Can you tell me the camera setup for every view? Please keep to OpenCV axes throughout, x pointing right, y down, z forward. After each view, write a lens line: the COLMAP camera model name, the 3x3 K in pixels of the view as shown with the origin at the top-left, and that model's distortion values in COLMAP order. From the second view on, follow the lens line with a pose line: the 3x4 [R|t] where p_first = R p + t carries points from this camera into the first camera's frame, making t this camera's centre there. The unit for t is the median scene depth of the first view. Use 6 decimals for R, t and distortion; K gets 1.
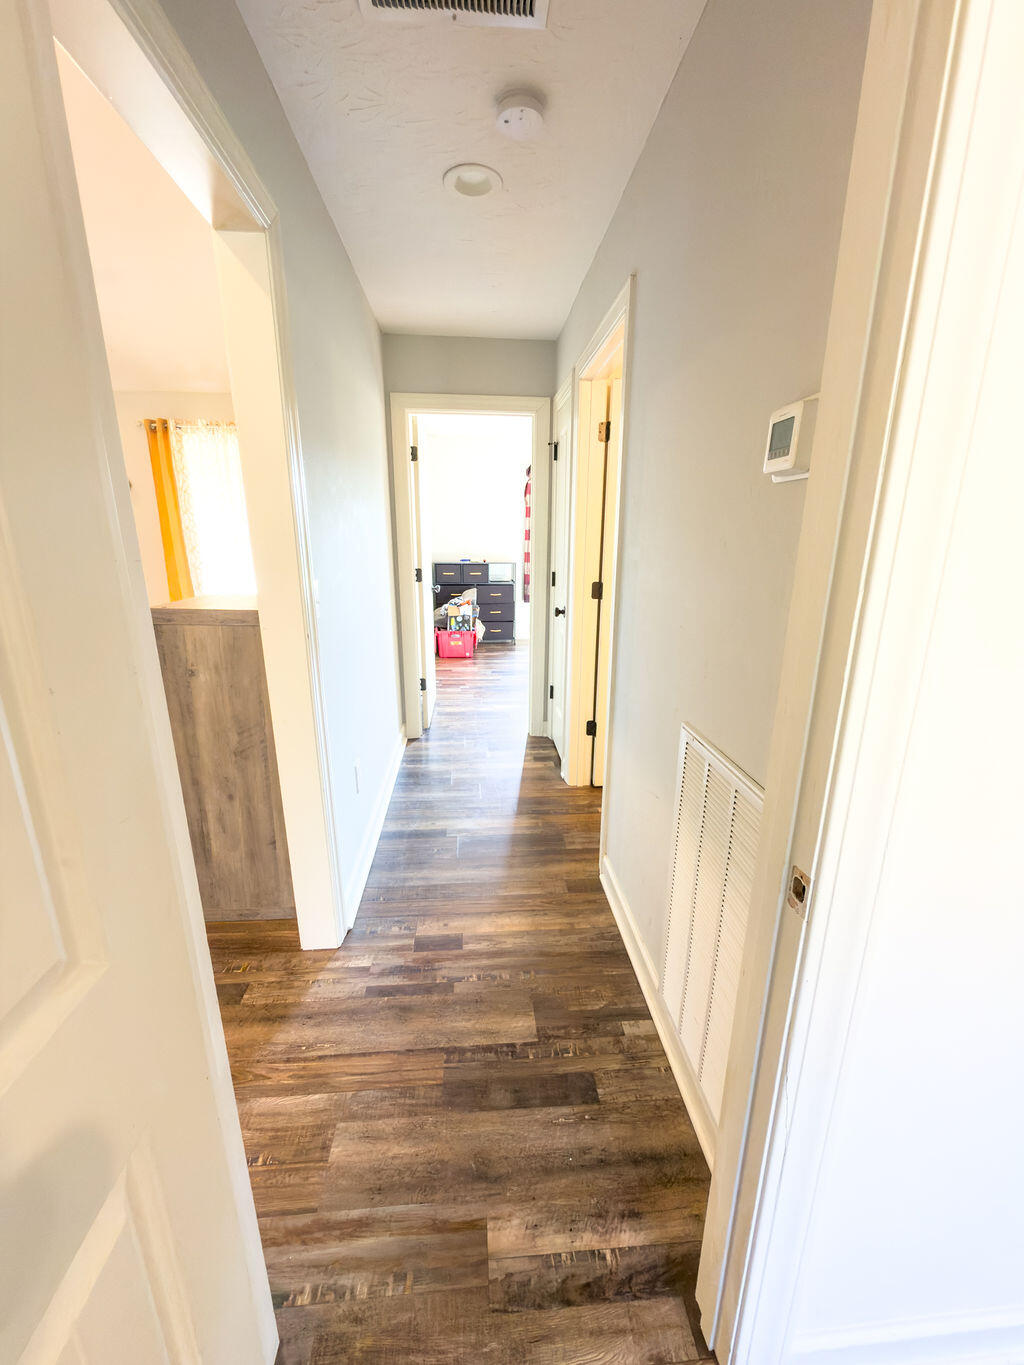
lens RADIAL K [[547.0, 0, 512.0], [0, 547.0, 683.9], [0, 0, 1]] dist [-0.001696, 0.000203]
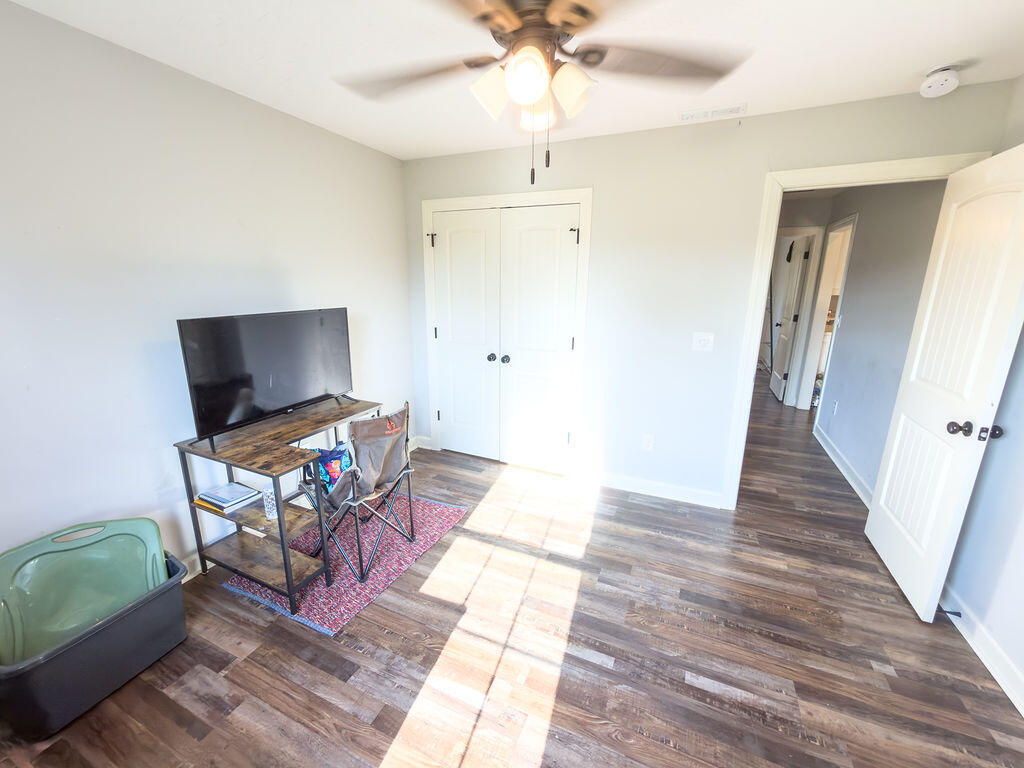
lens RADIAL K [[410.4, 0, 512.6], [0, 410.4, 384.8], [0, 0, 1]] dist [-0.001696, 0.000203]
pose [[-0.878750, -0.122173, 0.461380, 0.044763], [0.121135, 0.877940, 0.463193, -0.323124], [-0.461654, 0.462921, -0.756690, 1.062477]]
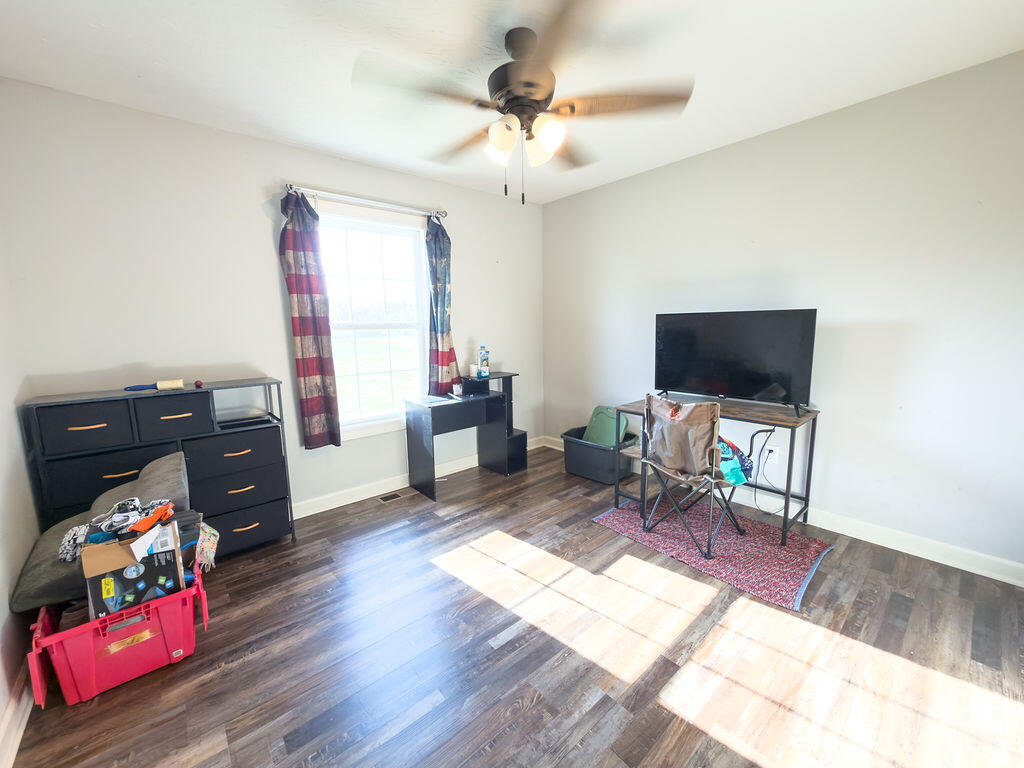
lens RADIAL K [[410.4, 0, 513.1], [0, 410.4, 386.0], [0, 0, 1]] dist [-0.001696, 0.000203]
pose [[0.803596, -0.108185, 0.585260, -0.043575], [0.180331, 0.981376, -0.066198, -0.170462], [-0.567198, 0.158737, 0.808139, 0.640951]]
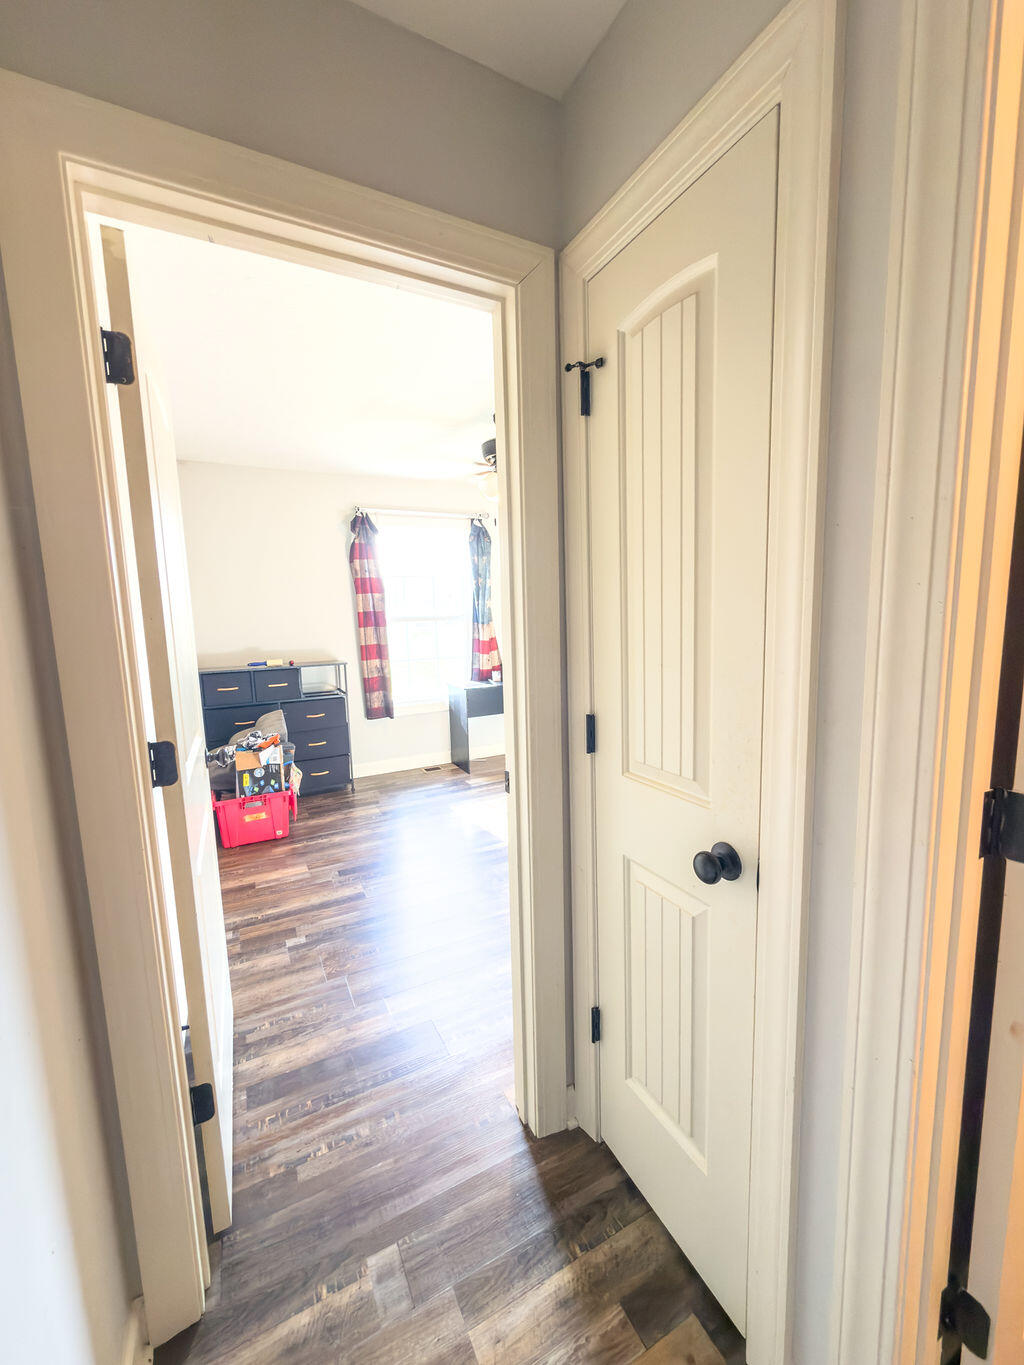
lens RADIAL K [[547.0, 0, 511.4], [0, 547.0, 682.9], [0, 0, 1]] dist [-0.001696, 0.000203]
pose [[0.922147, -0.080730, 0.378321, -0.062589], [0.134055, 0.984071, -0.116765, -0.108821], [-0.362868, 0.158390, 0.918280, 0.388641]]
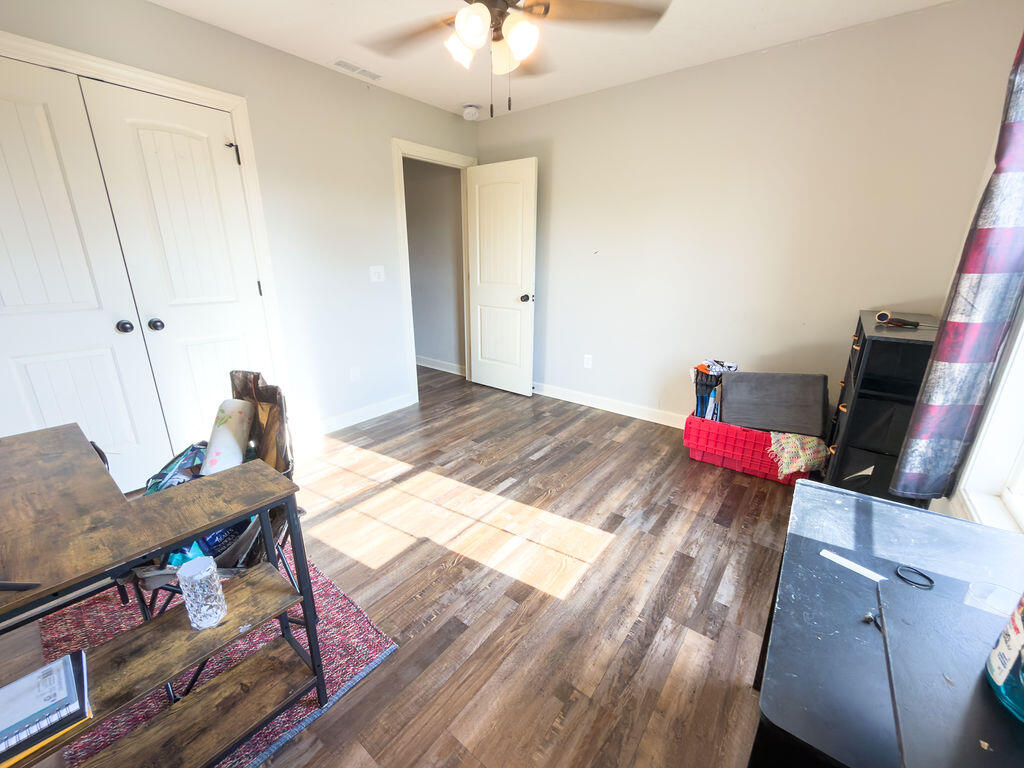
lens RADIAL K [[410.4, 0, 513.2], [0, 410.4, 385.3], [0, 0, 1]] dist [-0.001696, 0.000203]
pose [[-0.673315, 0.214545, -0.707543, 0.364843], [-0.207535, 0.863656, 0.459378, -0.289203], [0.709631, 0.456146, -0.536986, 1.086098]]
